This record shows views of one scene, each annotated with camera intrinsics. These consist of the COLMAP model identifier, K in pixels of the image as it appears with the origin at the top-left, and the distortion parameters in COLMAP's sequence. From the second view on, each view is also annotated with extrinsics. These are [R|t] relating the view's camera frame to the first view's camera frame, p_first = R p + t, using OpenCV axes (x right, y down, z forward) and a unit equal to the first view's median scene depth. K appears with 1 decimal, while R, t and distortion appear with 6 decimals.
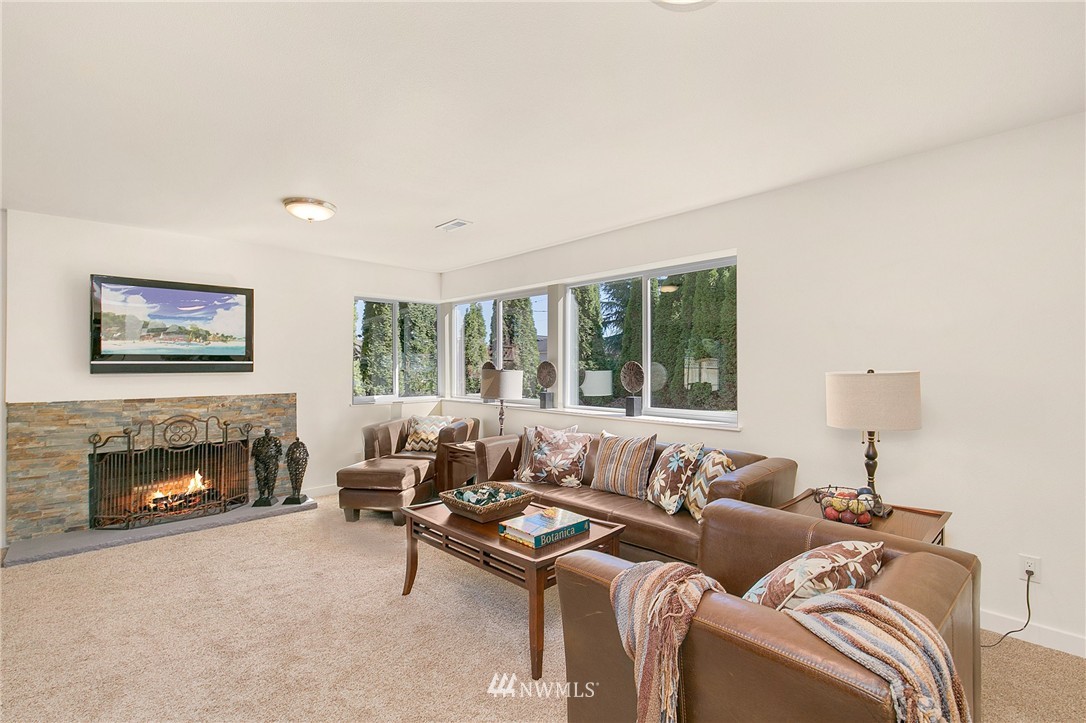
lens RADIAL K [[491.4, 0, 545.1], [0, 491.4, 361.8], [0, 0, 1]] dist [0.002645, 0.000386]
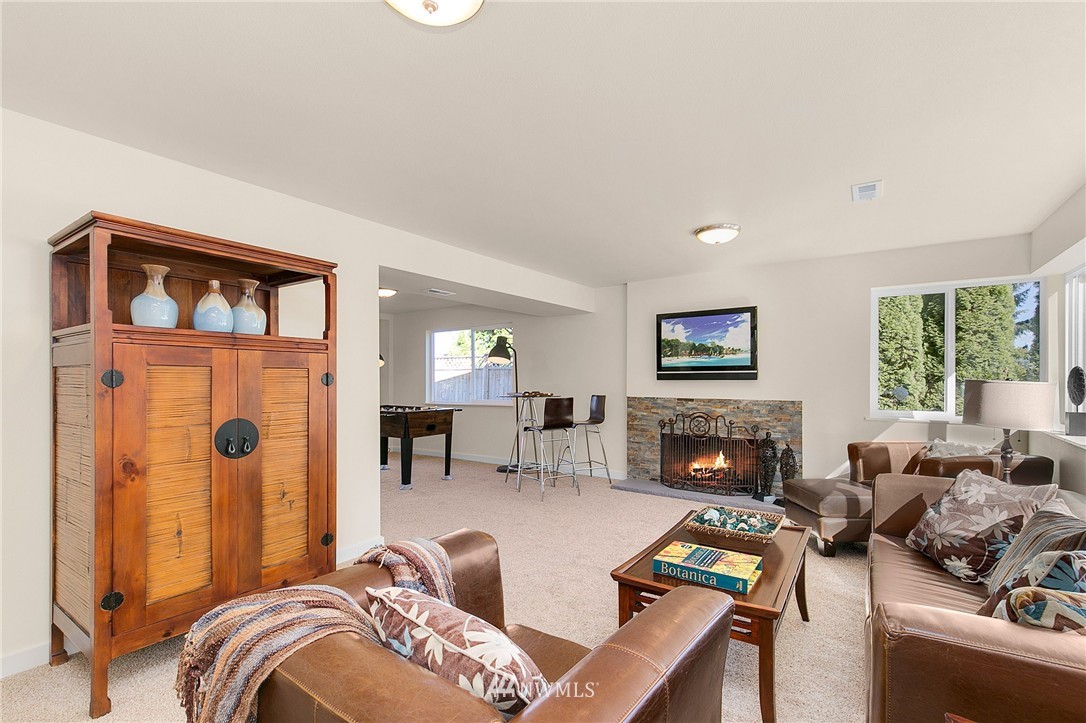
lens RADIAL K [[491.4, 0, 544.6], [0, 491.4, 378.0], [0, 0, 1]] dist [0.002645, 0.000386]
pose [[0.194890, 0.005422, -0.980810, 0.454643], [0.009884, 0.999923, 0.007492, 0.003379], [0.980775, -0.011155, 0.194821, 0.332937]]
